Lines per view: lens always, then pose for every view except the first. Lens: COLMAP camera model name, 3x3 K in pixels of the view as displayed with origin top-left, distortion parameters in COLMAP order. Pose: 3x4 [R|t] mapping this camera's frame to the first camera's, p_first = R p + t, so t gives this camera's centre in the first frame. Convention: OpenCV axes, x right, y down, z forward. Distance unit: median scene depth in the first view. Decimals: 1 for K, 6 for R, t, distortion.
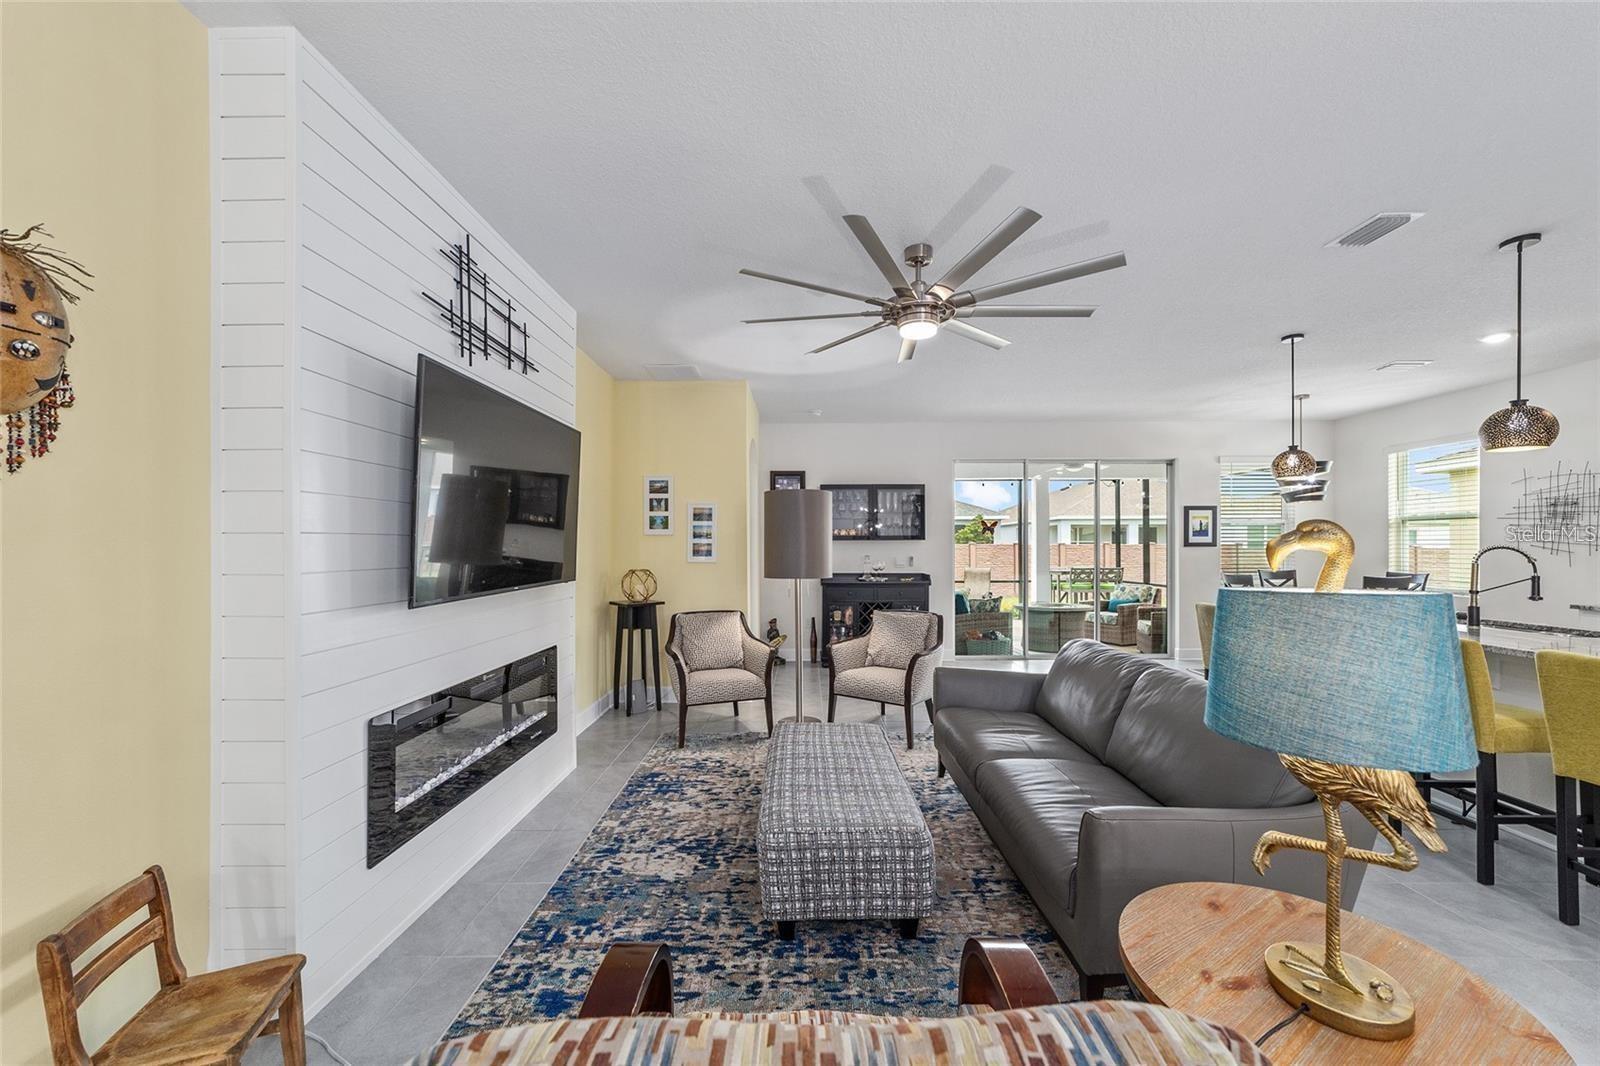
lens RADIAL K [[617.9, 0, 801.8], [0, 617.9, 536.9], [0, 0, 1]] dist [0.001958, 0.000379]
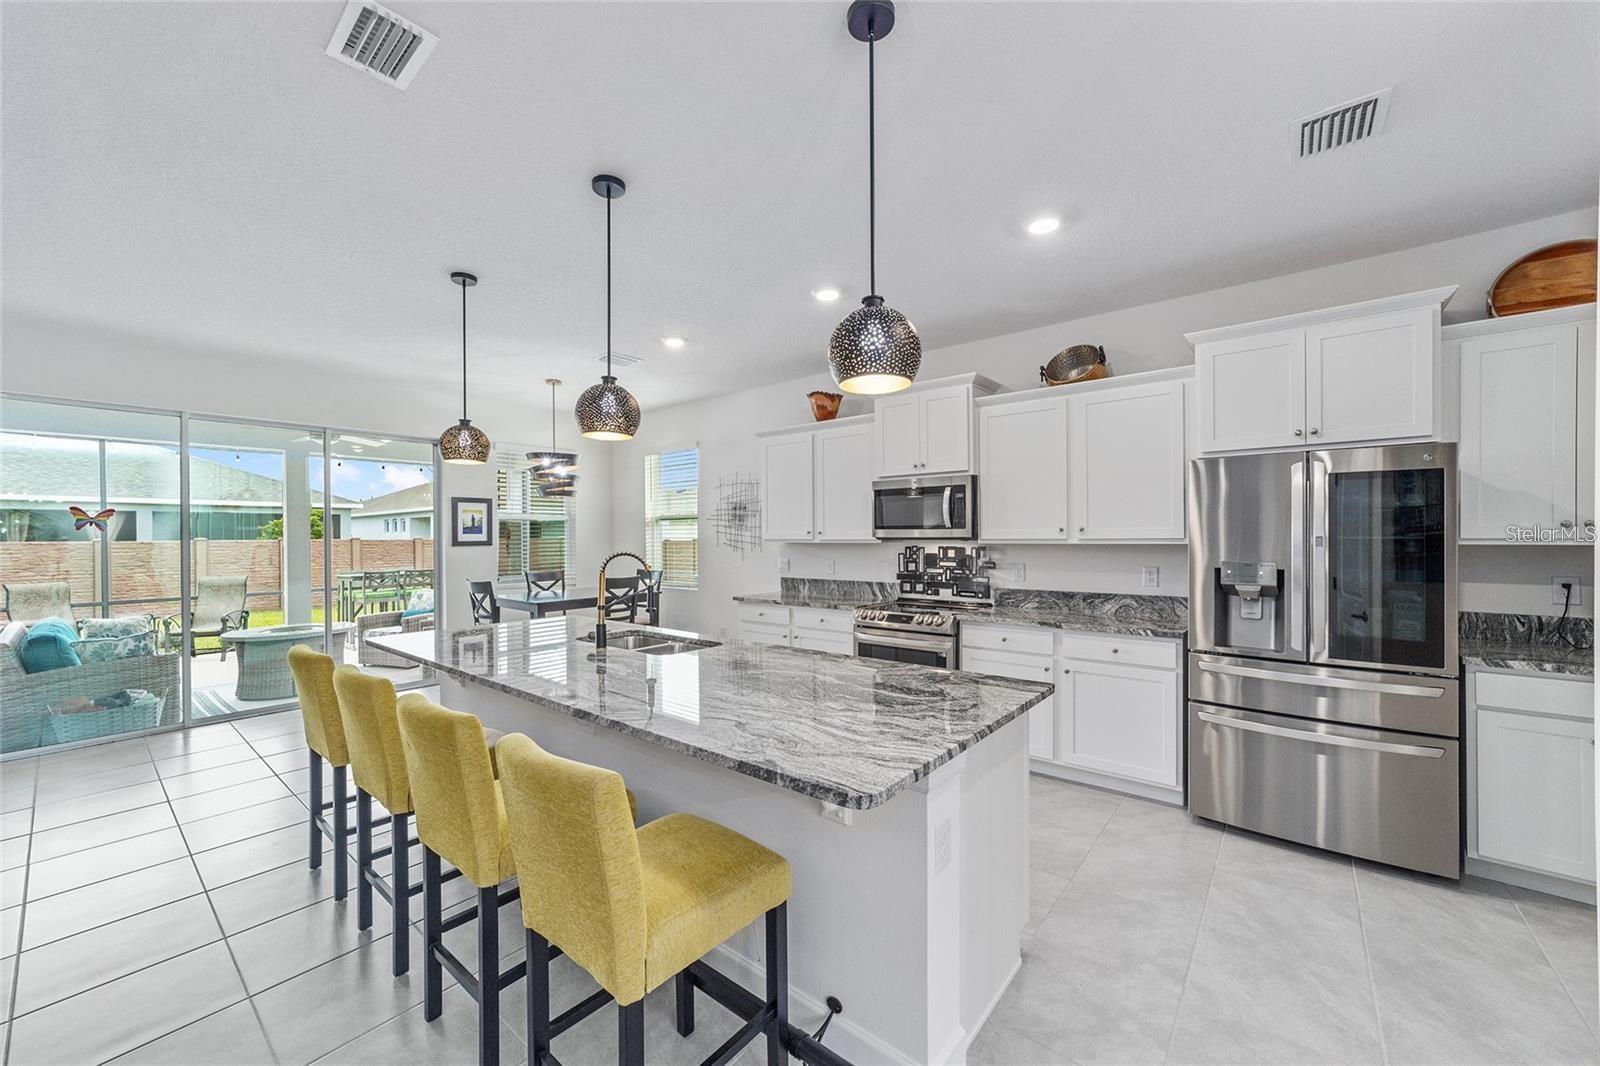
lens RADIAL K [[617.9, 0, 800.2], [0, 617.9, 535.6], [0, 0, 1]] dist [0.001958, 0.000379]
pose [[0.635924, -0.002666, 0.771747, 0.277984], [-0.005474, 0.999953, 0.007965, -0.007740], [-0.771732, -0.009290, 0.635880, 0.116258]]
